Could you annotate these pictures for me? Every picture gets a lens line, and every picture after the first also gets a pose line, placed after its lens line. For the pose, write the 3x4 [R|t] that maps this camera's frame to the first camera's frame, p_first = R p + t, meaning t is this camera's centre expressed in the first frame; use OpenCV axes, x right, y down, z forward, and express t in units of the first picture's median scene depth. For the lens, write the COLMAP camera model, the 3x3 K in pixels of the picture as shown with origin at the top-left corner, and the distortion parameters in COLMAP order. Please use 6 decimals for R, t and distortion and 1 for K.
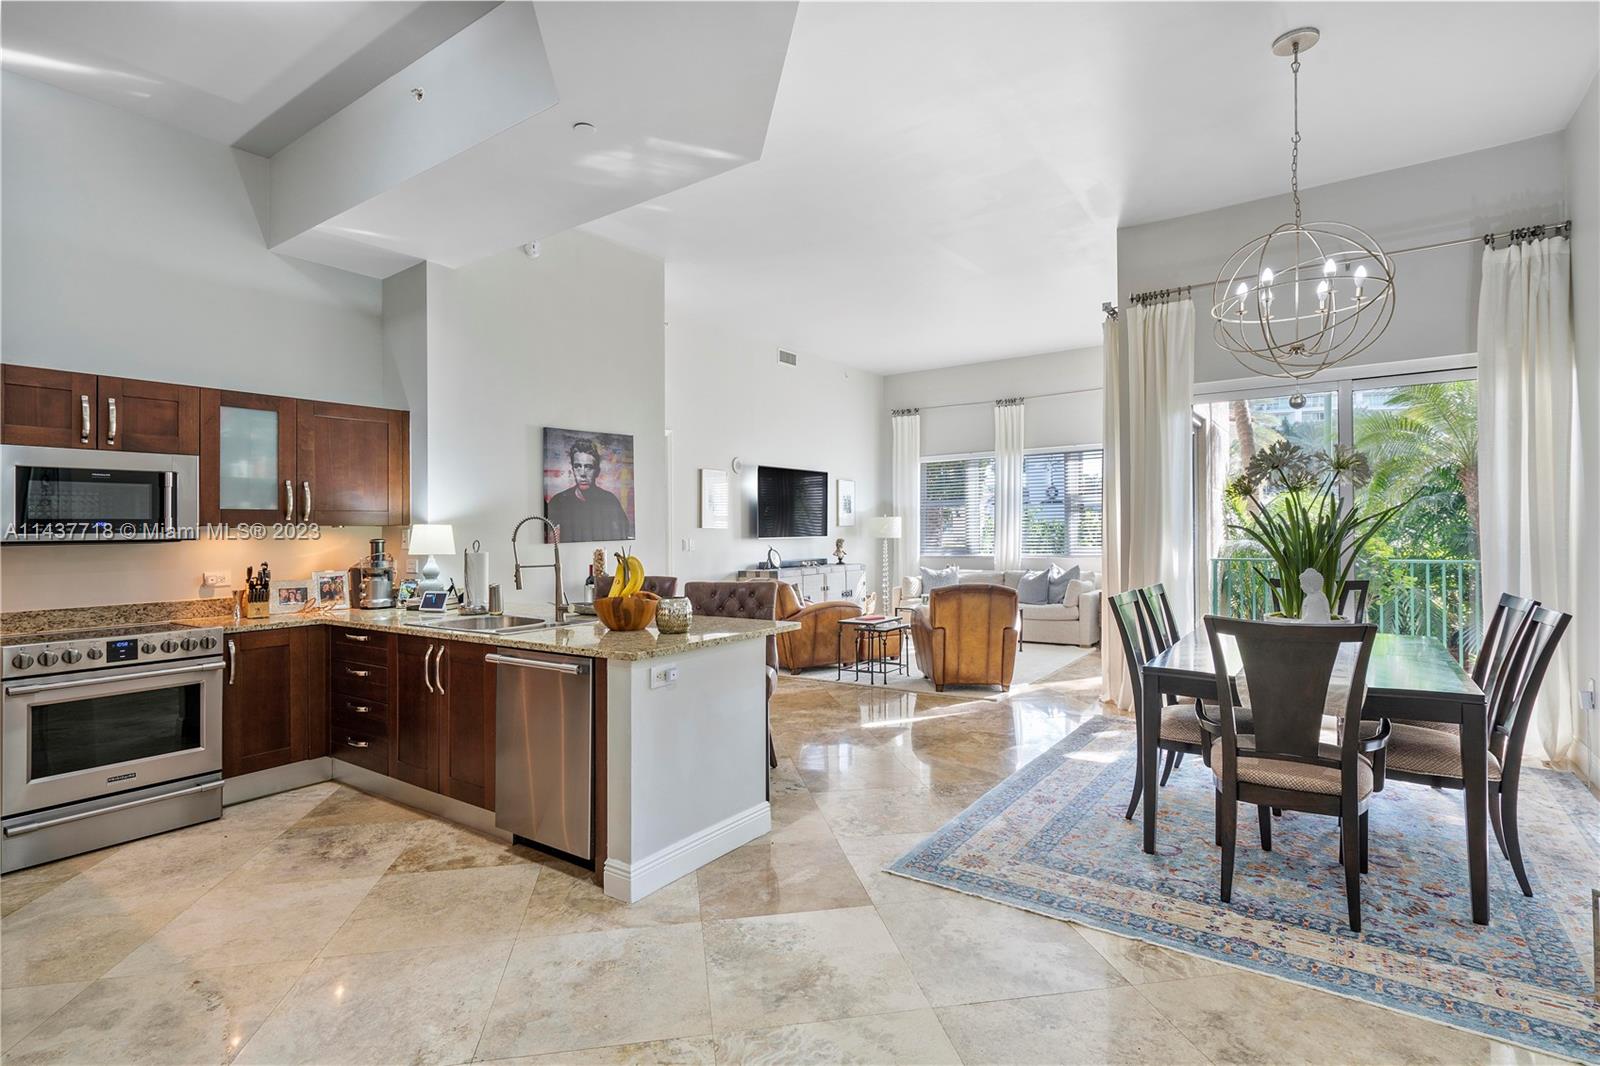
lens RADIAL K [[754.3, 0, 781.7], [0, 754.3, 555.2], [0, 0, 1]] dist [0.003073, 0.000408]
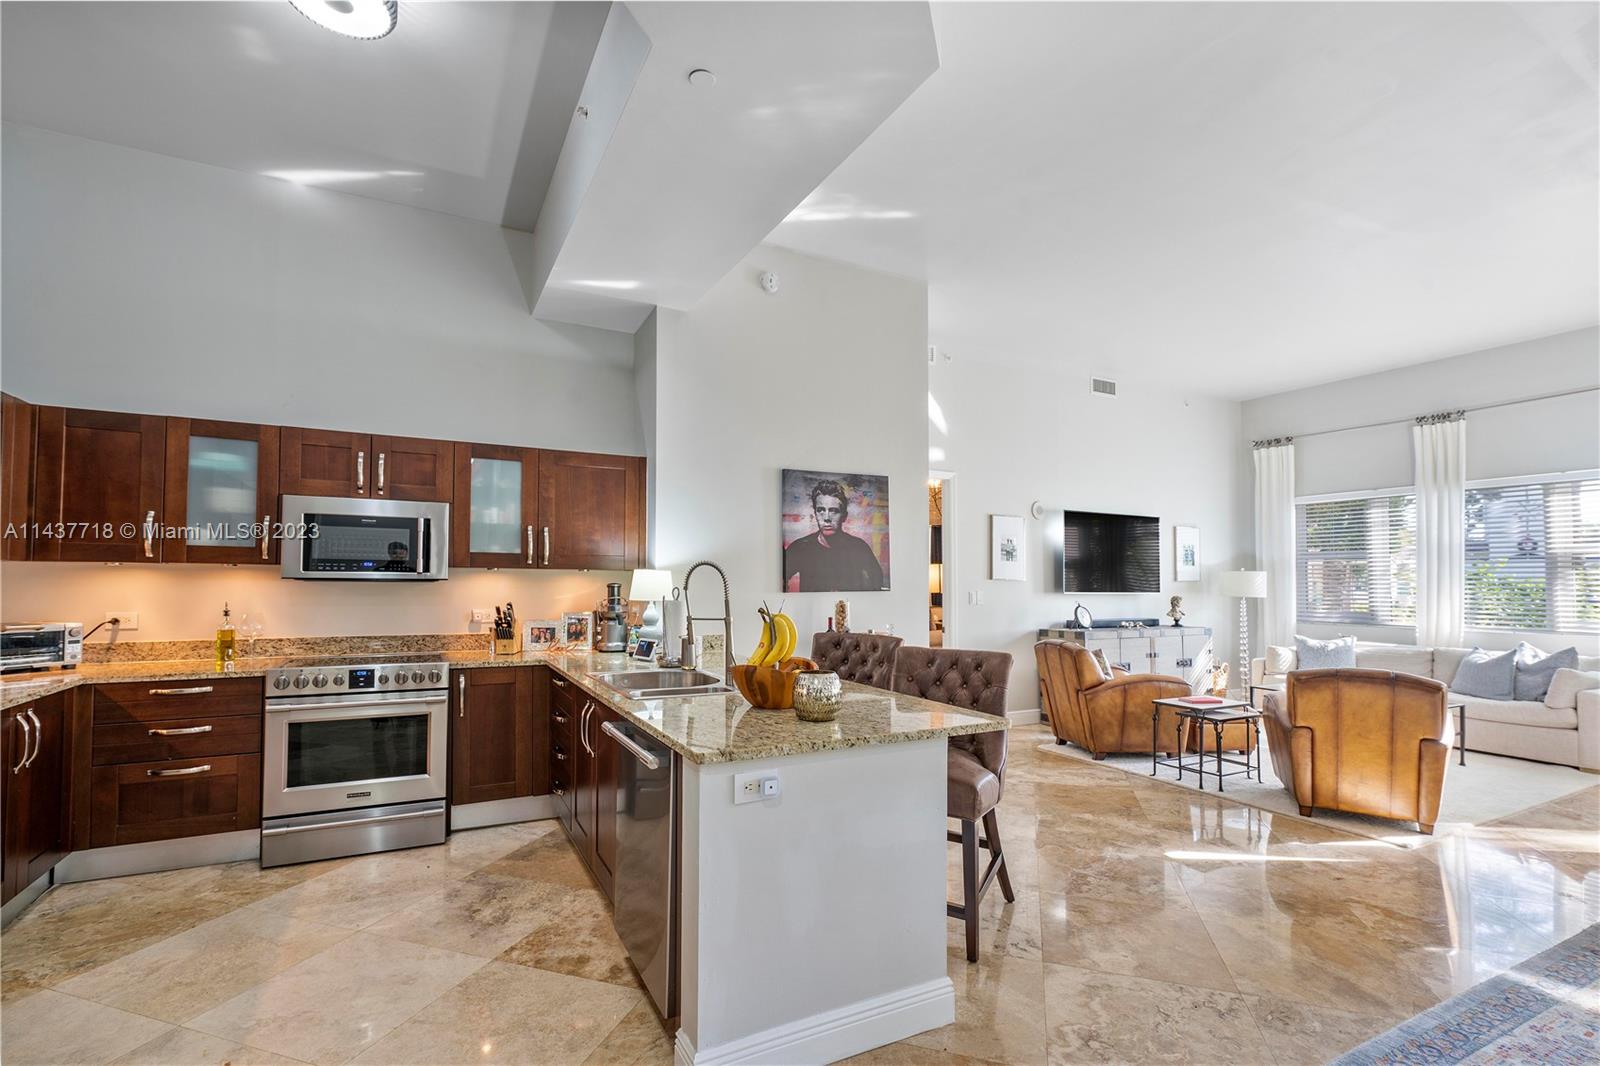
lens RADIAL K [[702.0, 0, 790.6], [0, 702.0, 561.6], [0, 0, 1]] dist [-0.006834, 0.004086]
pose [[0.892739, 0.010543, -0.450450, 0.104388], [-0.037193, 0.998039, -0.050353, -0.011784], [0.449036, 0.061706, 0.891381, 0.262046]]
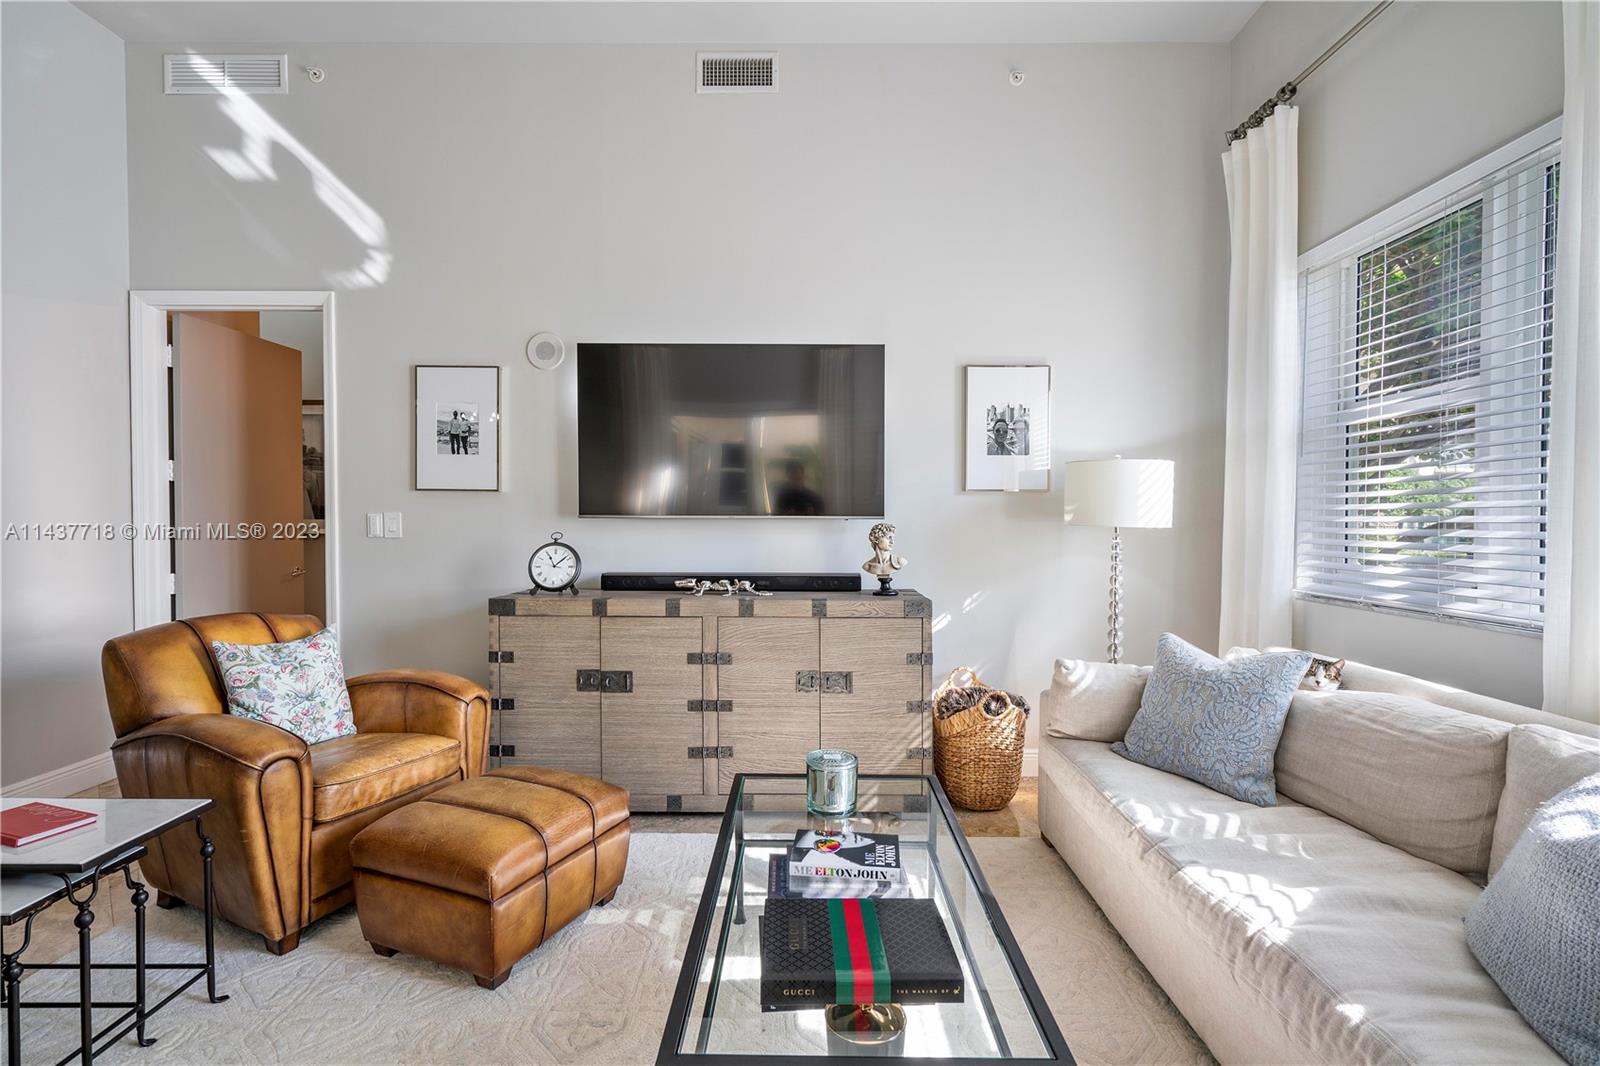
lens RADIAL K [[735.4, 0, 798.1], [0, 735.4, 536.7], [0, 0, 1]] dist [-0.002822, 0.001515]
pose [[0.572734, 0.036929, -0.818909, 0.789461], [-0.040558, 0.999038, 0.016685, -0.046287], [0.818737, 0.023657, 0.573681, 1.774327]]
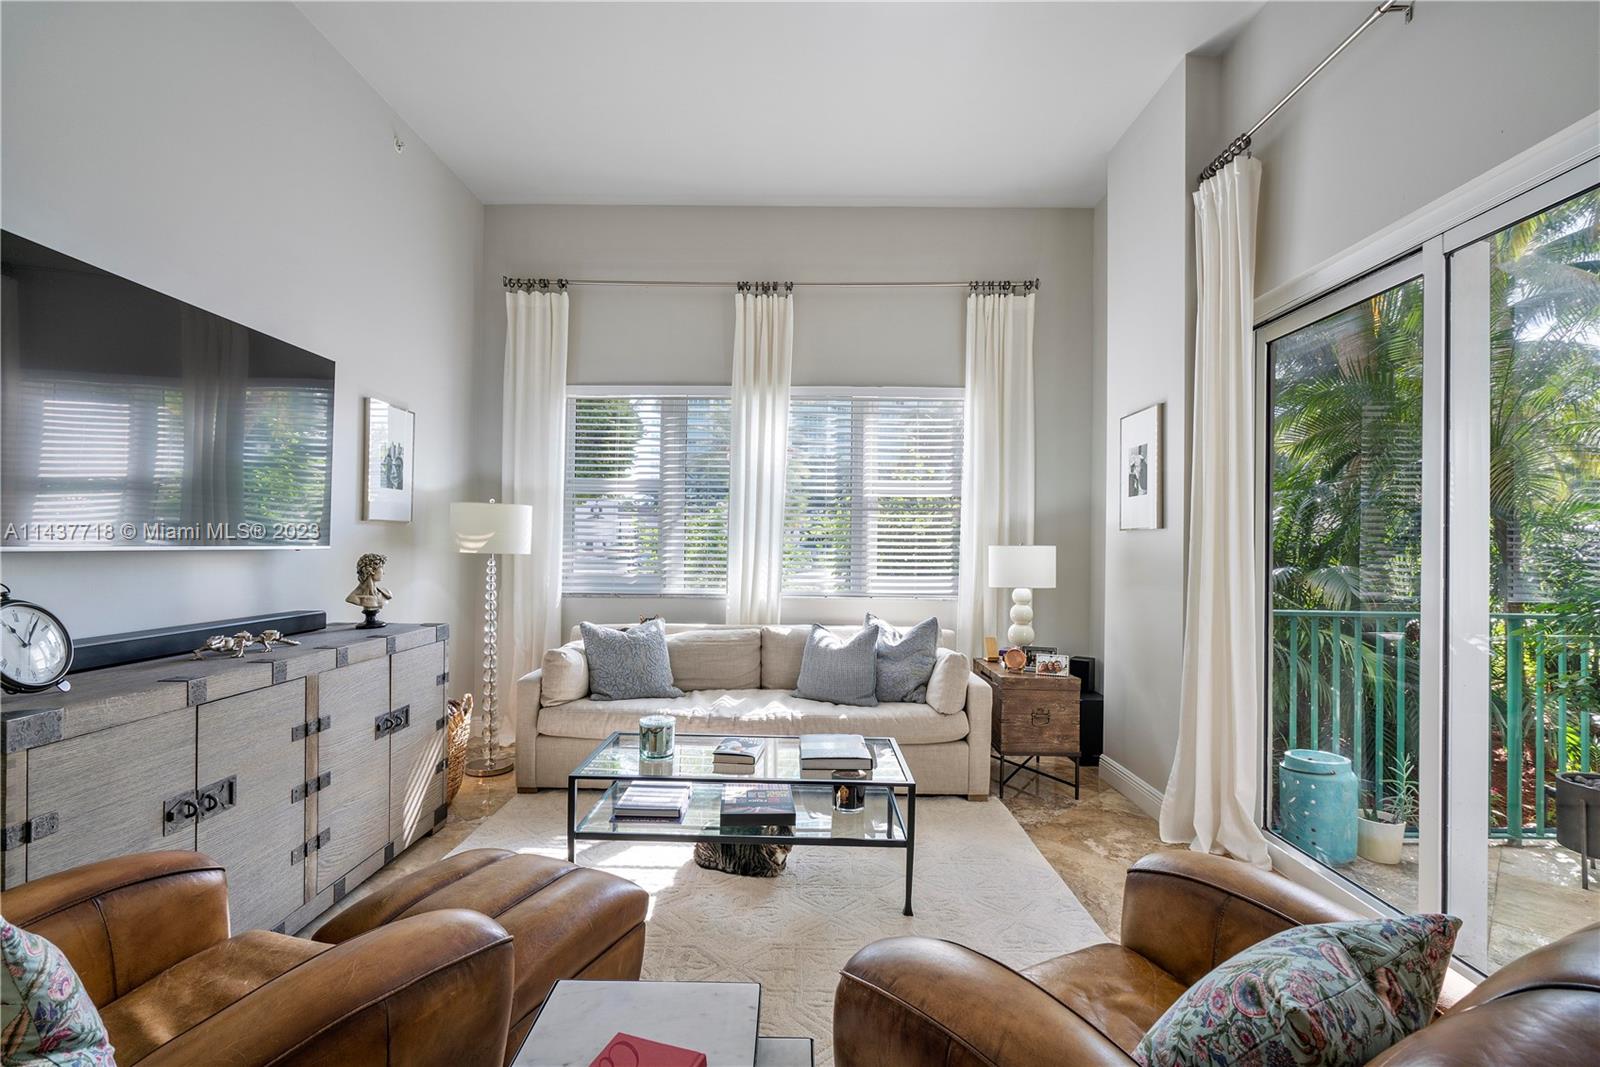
lens RADIAL K [[735.4, 0, 798.1], [0, 735.4, 537.2], [0, 0, 1]] dist [-0.002822, 0.001515]
pose [[0.813782, 0.033534, 0.580203, 0.094359], [-0.004709, 0.998682, -0.051116, -0.030874], [-0.581152, 0.038865, 0.812867, 1.412993]]
